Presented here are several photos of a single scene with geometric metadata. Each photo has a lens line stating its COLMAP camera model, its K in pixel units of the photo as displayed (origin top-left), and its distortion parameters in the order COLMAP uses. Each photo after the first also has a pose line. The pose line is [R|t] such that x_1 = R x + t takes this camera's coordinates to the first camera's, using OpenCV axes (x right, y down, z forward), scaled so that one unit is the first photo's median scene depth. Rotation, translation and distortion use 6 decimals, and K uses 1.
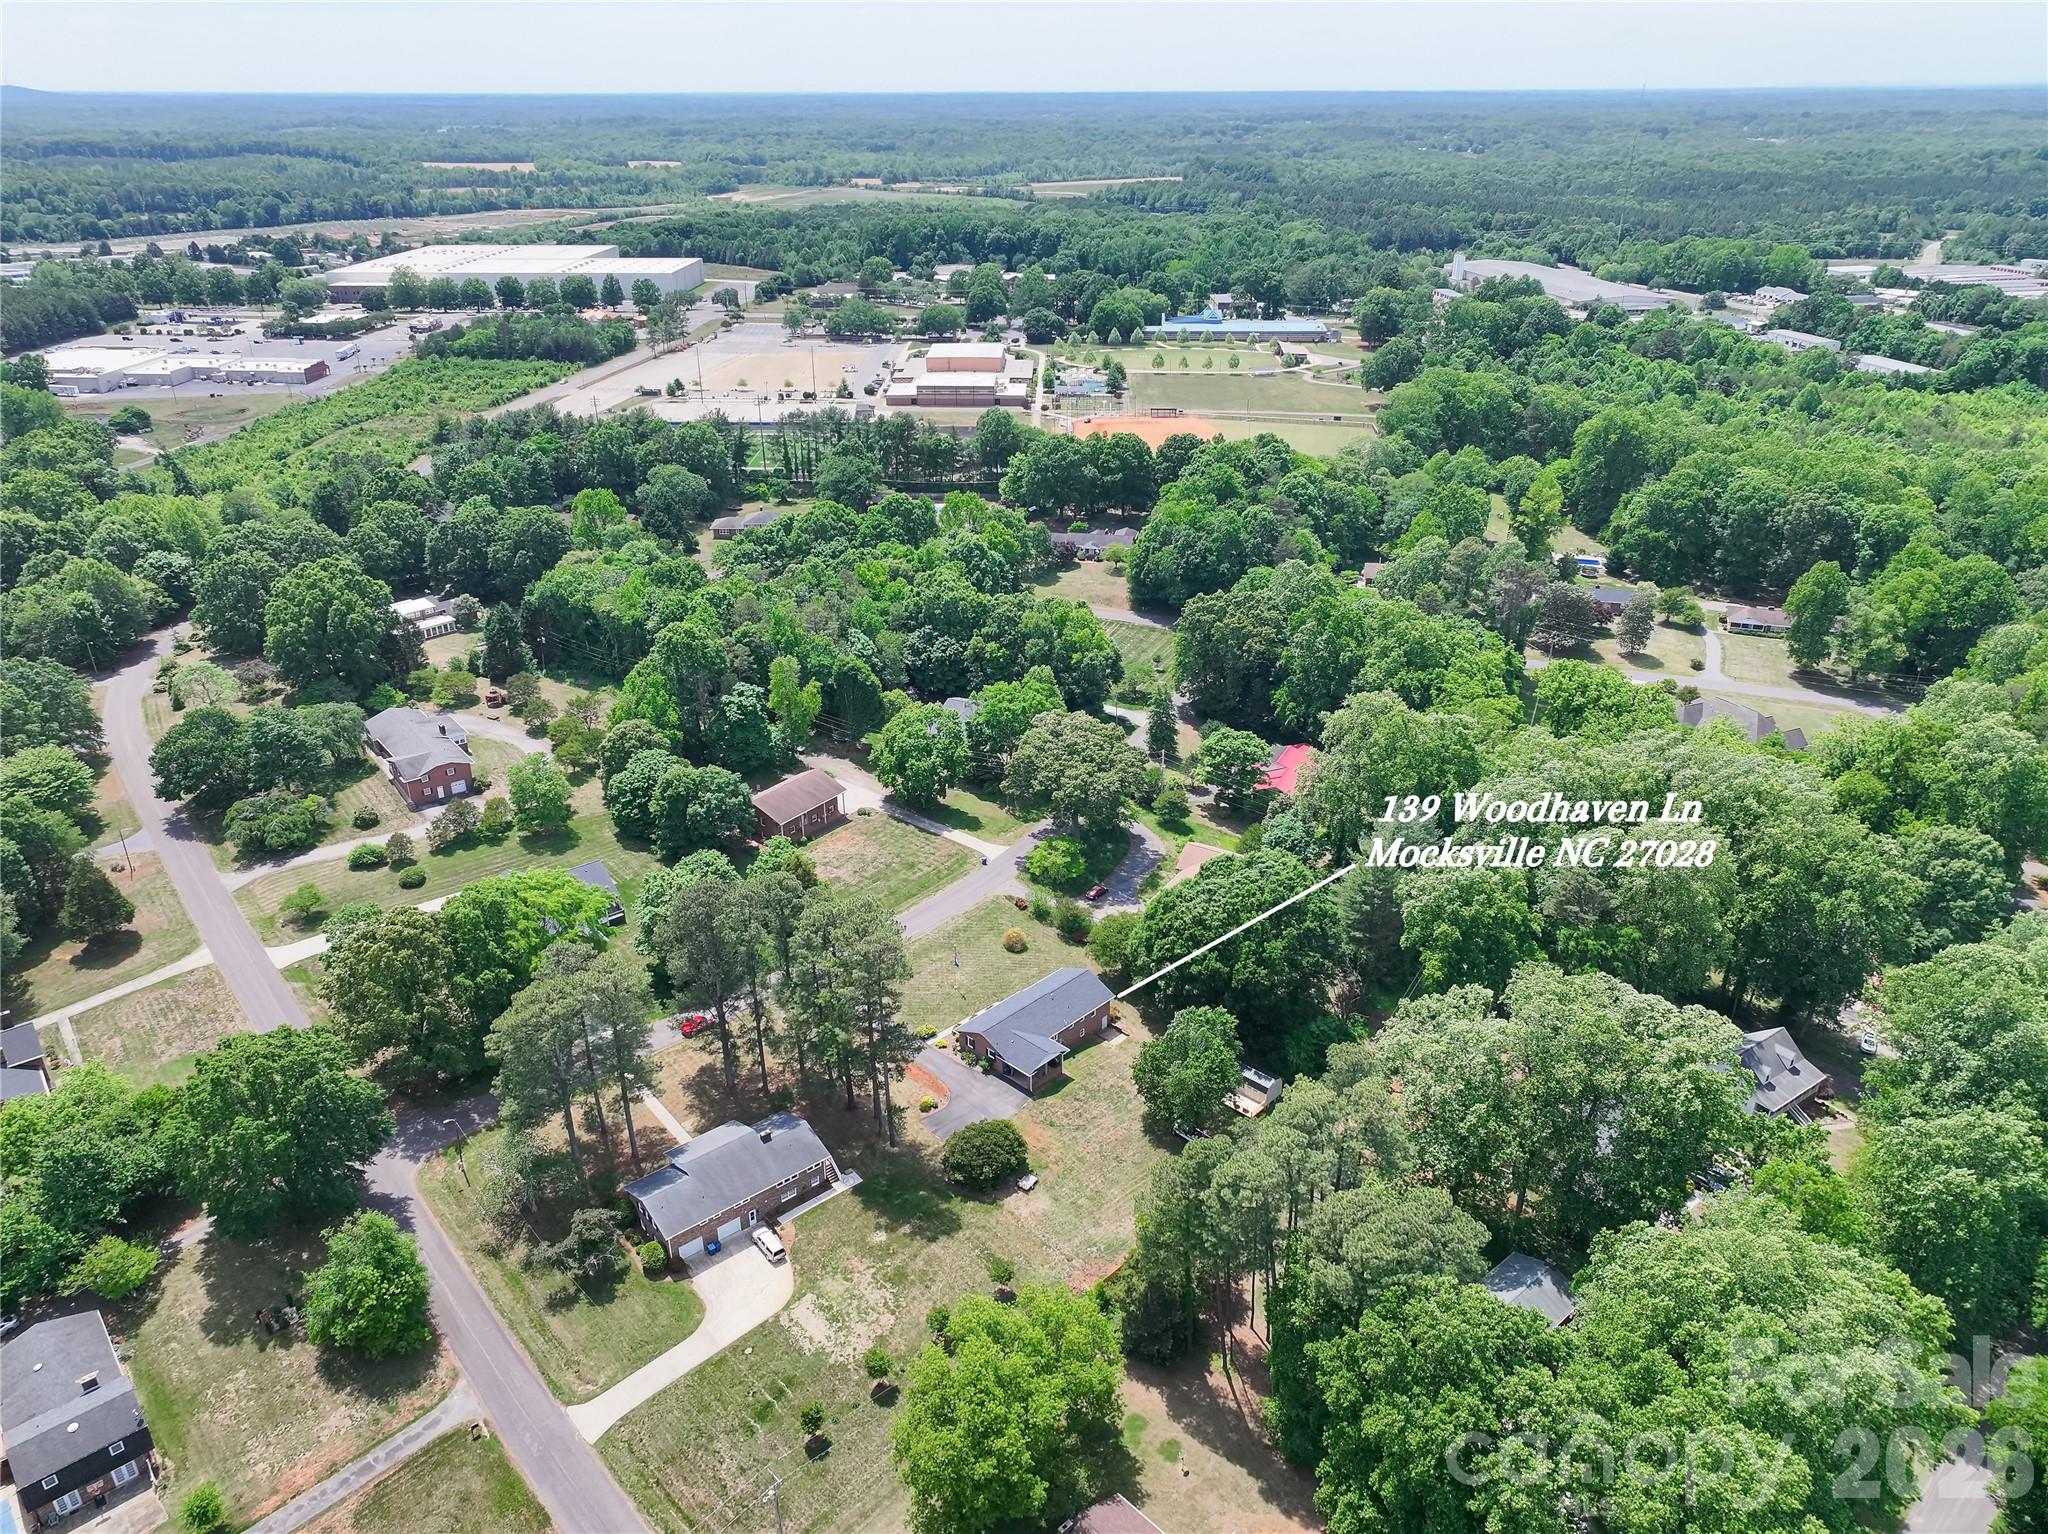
lens RADIAL K [[1429.3, 0, 1024.0], [0, 1429.3, 767.0], [0, 0, 1]] dist [-0.002310, 0.018523]
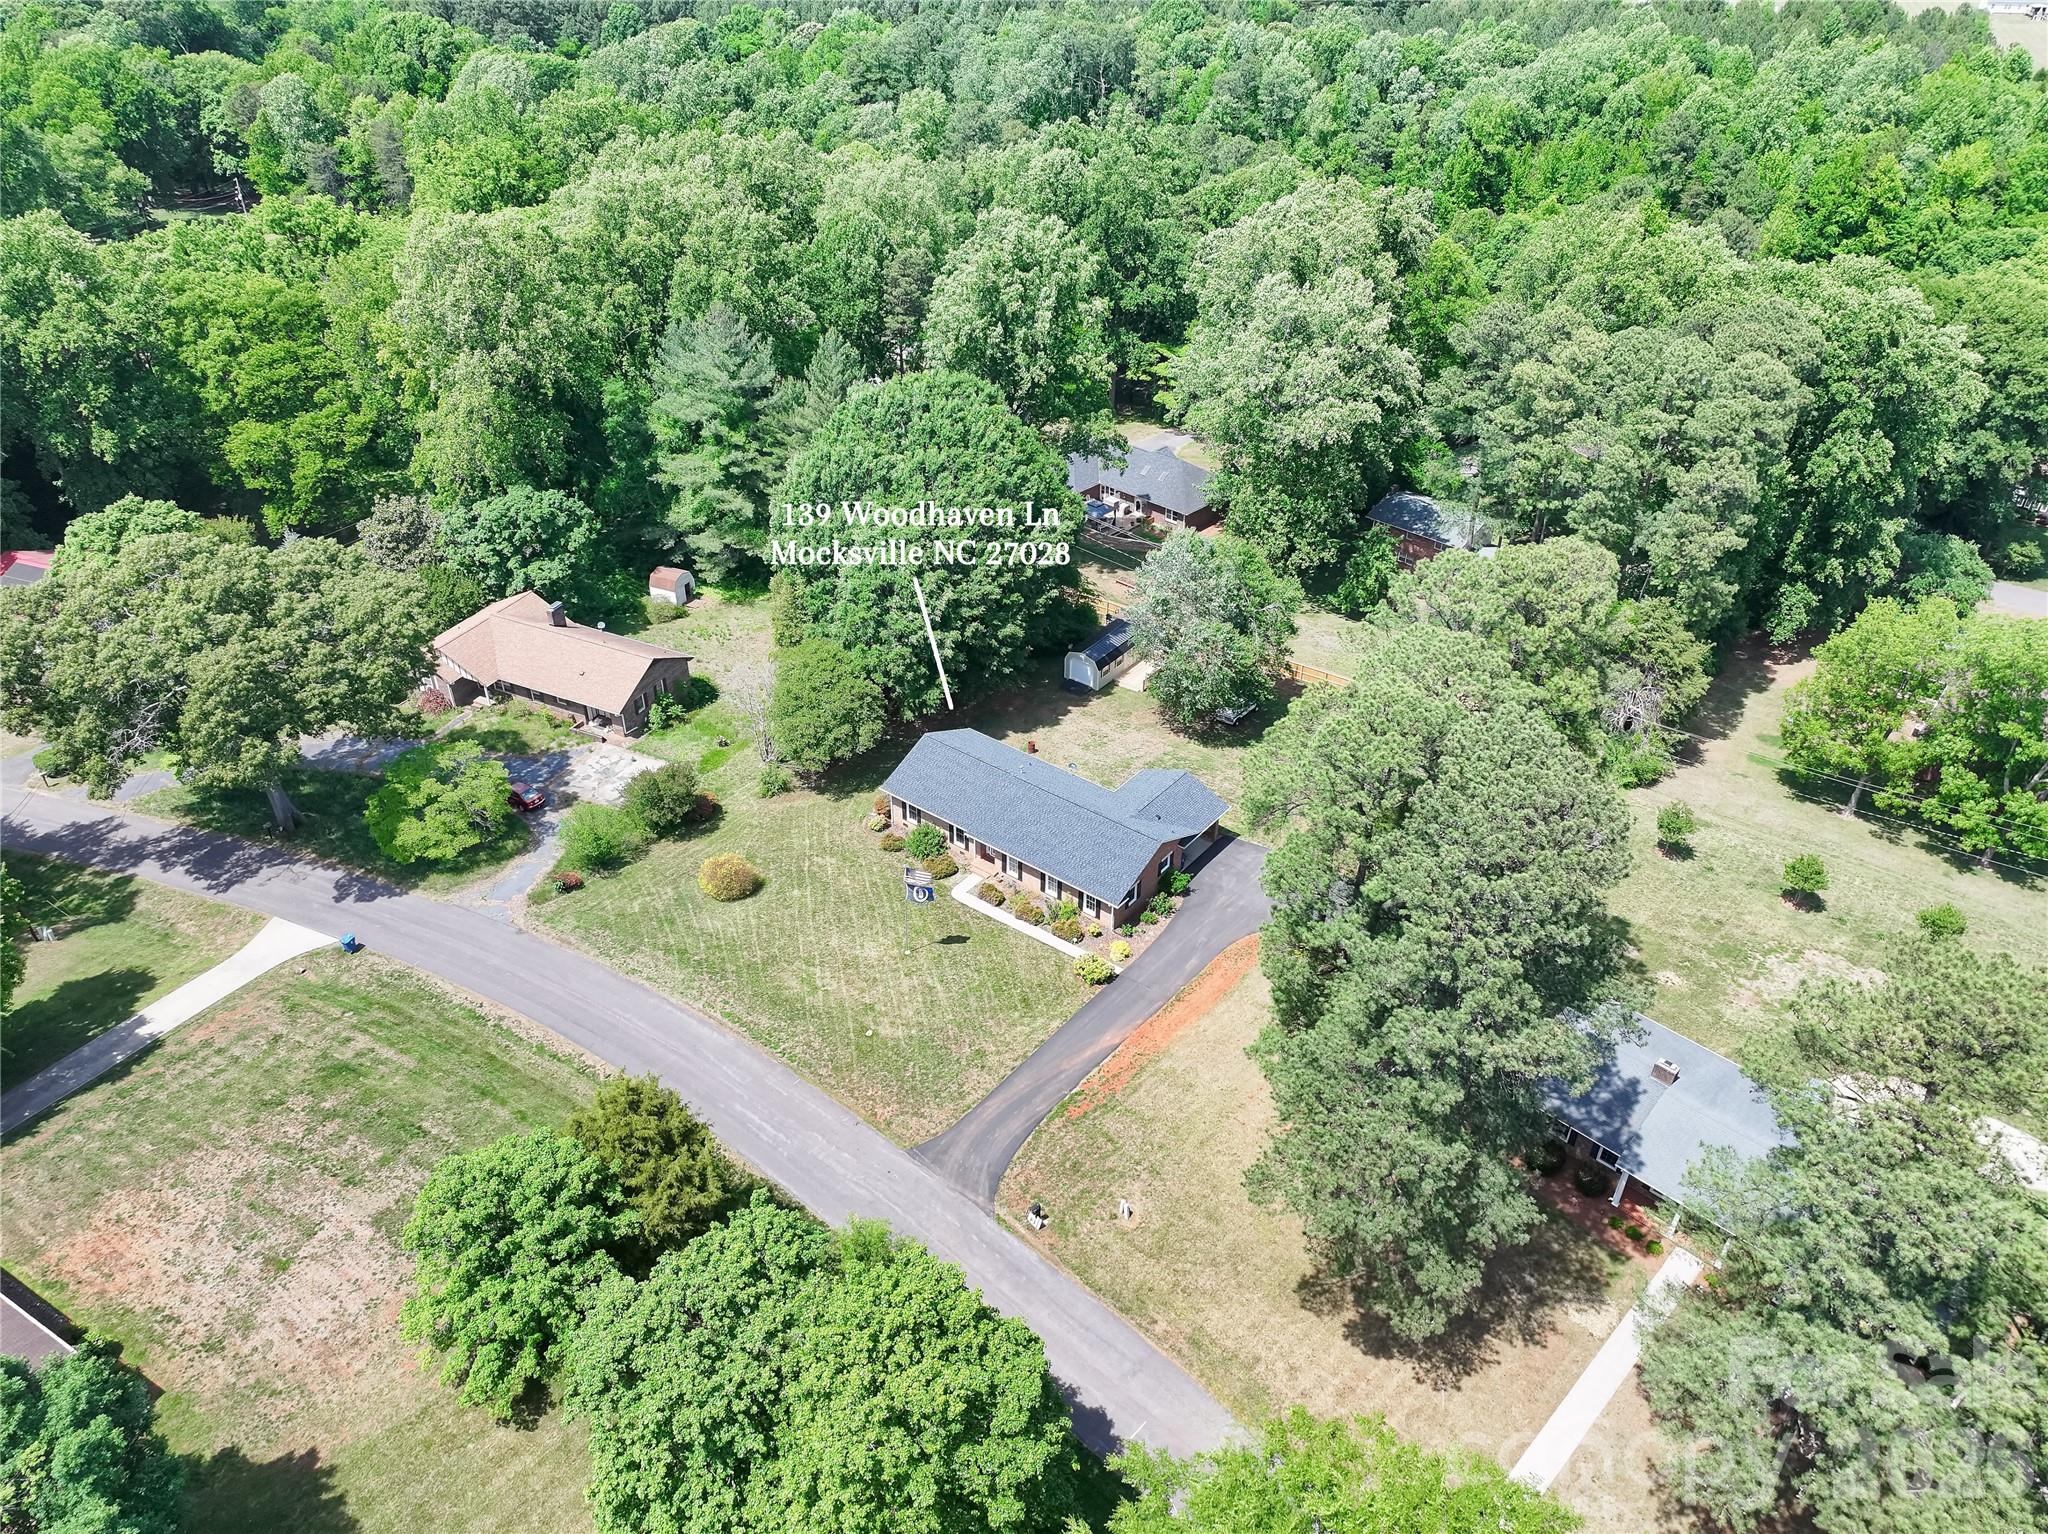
lens RADIAL K [[1429.3, 0, 1024.0], [0, 1429.3, 767.0], [0, 0, 1]] dist [-0.002310, 0.018523]
pose [[-0.108112, -0.556657, 0.823678, -0.314721], [0.416397, 0.726998, 0.545974, -0.096547], [-0.902732, 0.402003, 0.153193, 0.703005]]
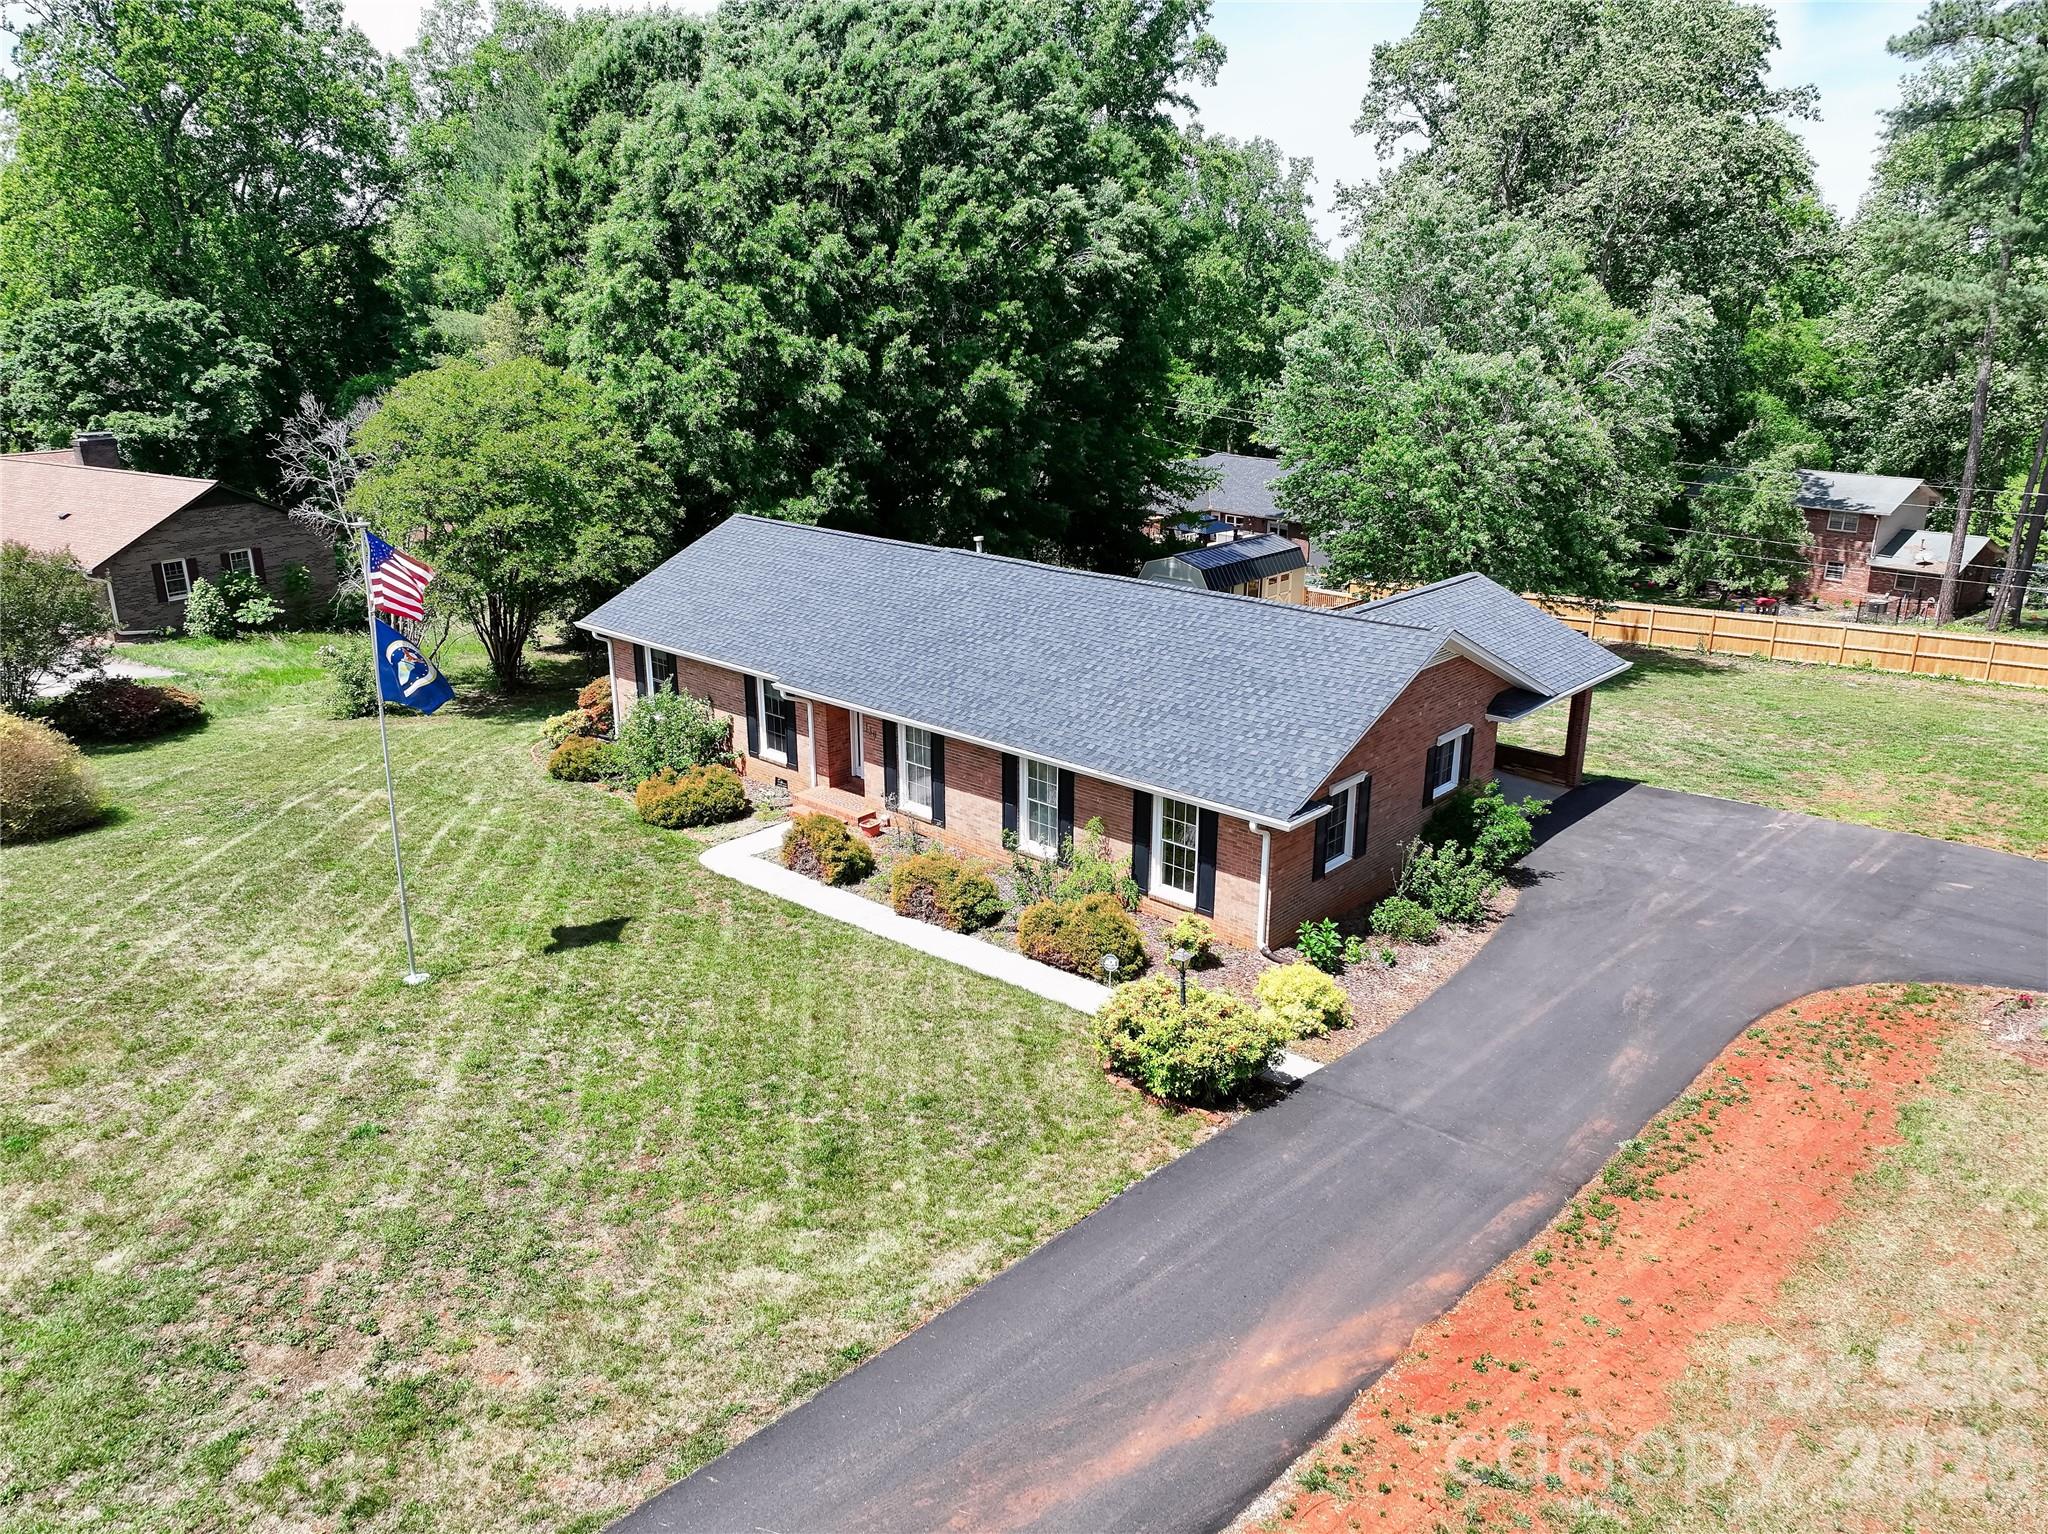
lens RADIAL K [[1431.5, 0, 1024.0], [0, 1431.5, 767.0], [0, 0, 1]] dist [0.004251, 0.004799]
pose [[-0.030692, -0.305800, 0.951601, -0.119879], [0.421839, 0.859144, 0.289694, 0.102699], [-0.906151, 0.410314, 0.102629, 0.755872]]
